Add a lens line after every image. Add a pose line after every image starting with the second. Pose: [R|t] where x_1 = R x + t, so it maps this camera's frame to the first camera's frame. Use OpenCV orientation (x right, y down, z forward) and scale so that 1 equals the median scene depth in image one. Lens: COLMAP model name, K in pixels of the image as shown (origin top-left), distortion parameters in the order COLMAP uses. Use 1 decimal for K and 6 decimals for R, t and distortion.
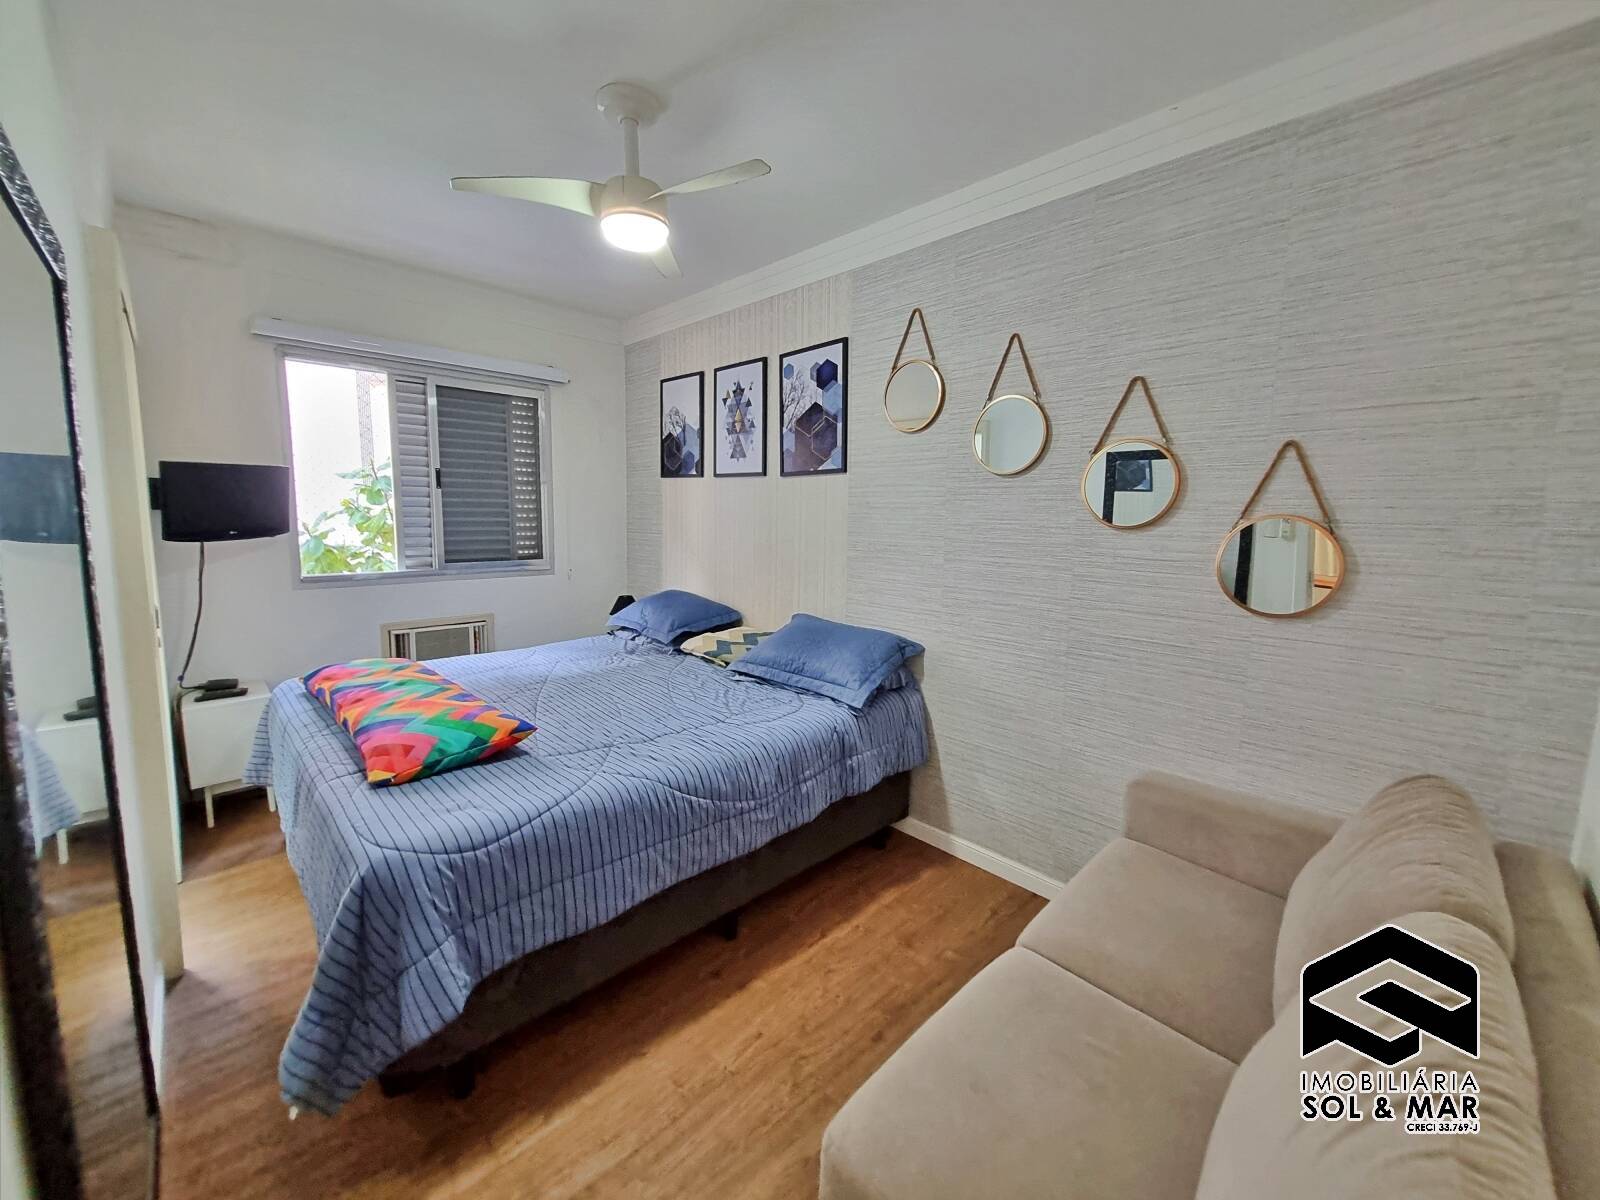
lens RADIAL K [[621.7, 0, 791.0], [0, 621.7, 581.1], [0, 0, 1]] dist [-0.000943, -0.001272]
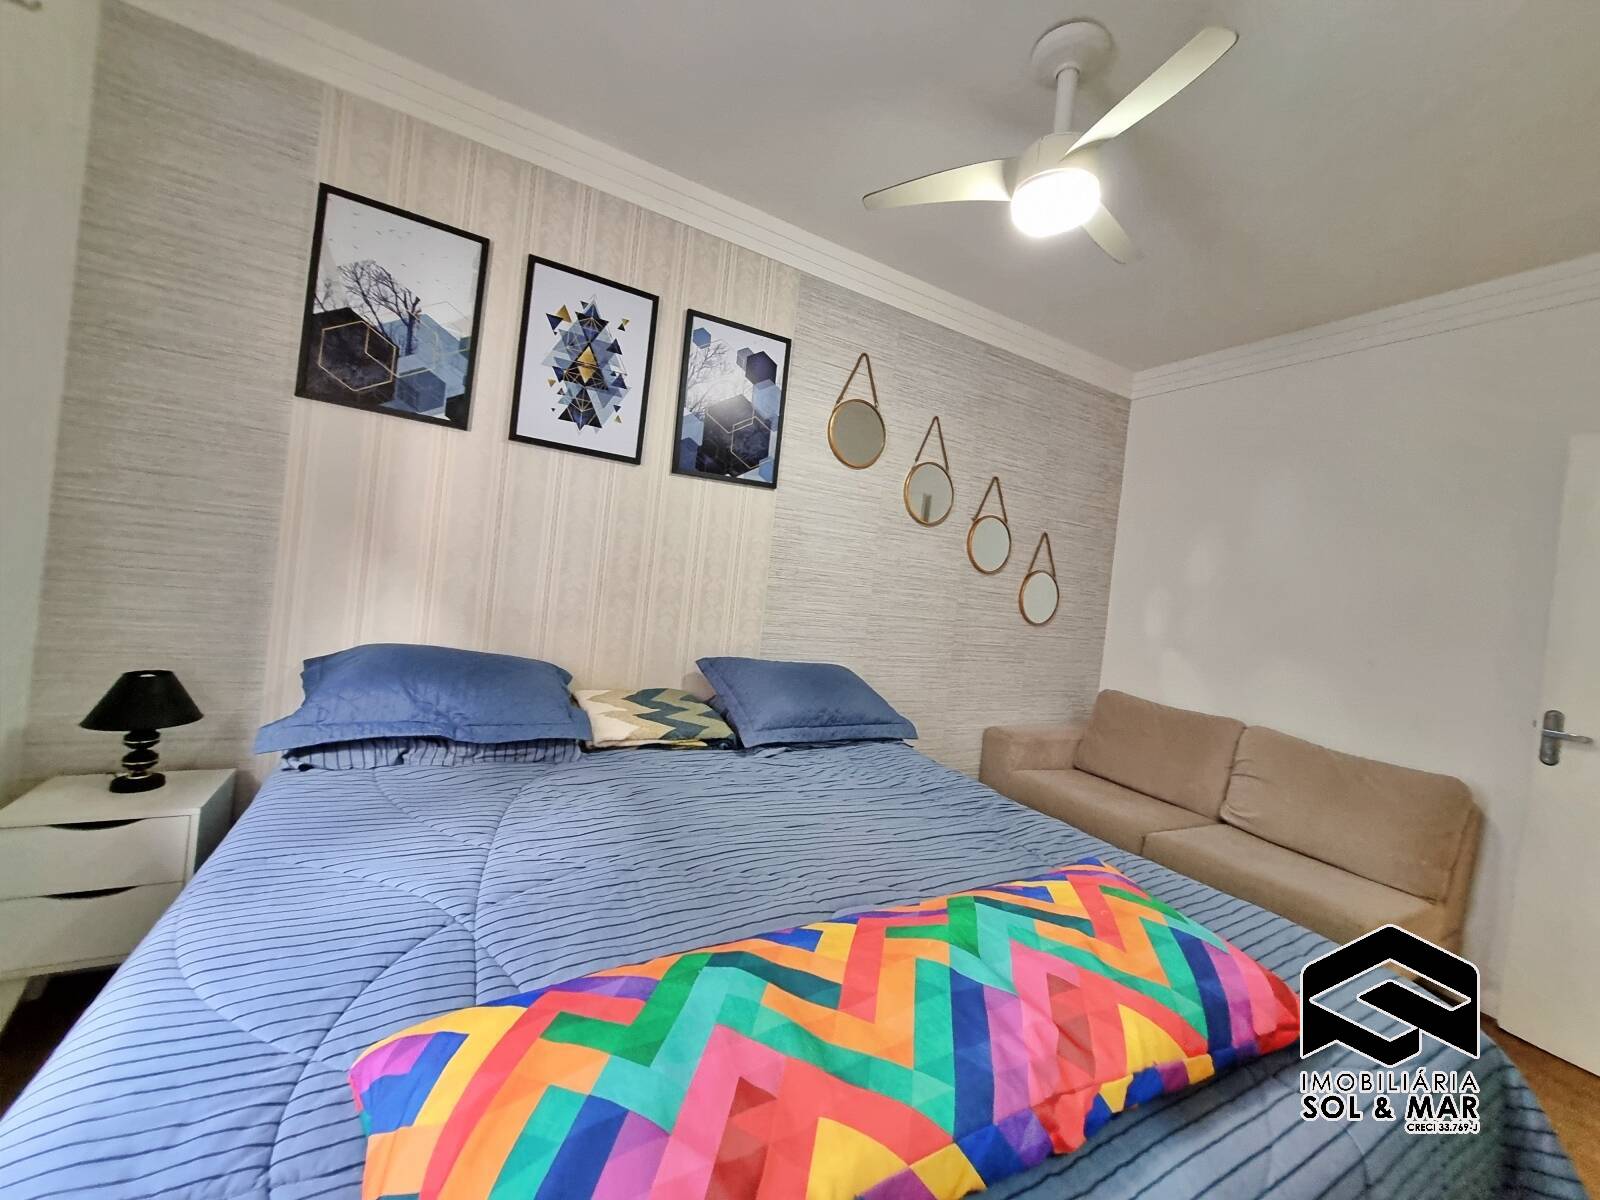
lens RADIAL K [[621.7, 0, 803.0], [0, 621.7, 584.1], [0, 0, 1]] dist [-0.000943, -0.001272]
pose [[0.257504, 0.003110, 0.966272, -0.656768], [0.007158, 0.999961, -0.005126, -0.032279], [-0.966251, 0.008237, 0.257471, 0.648078]]
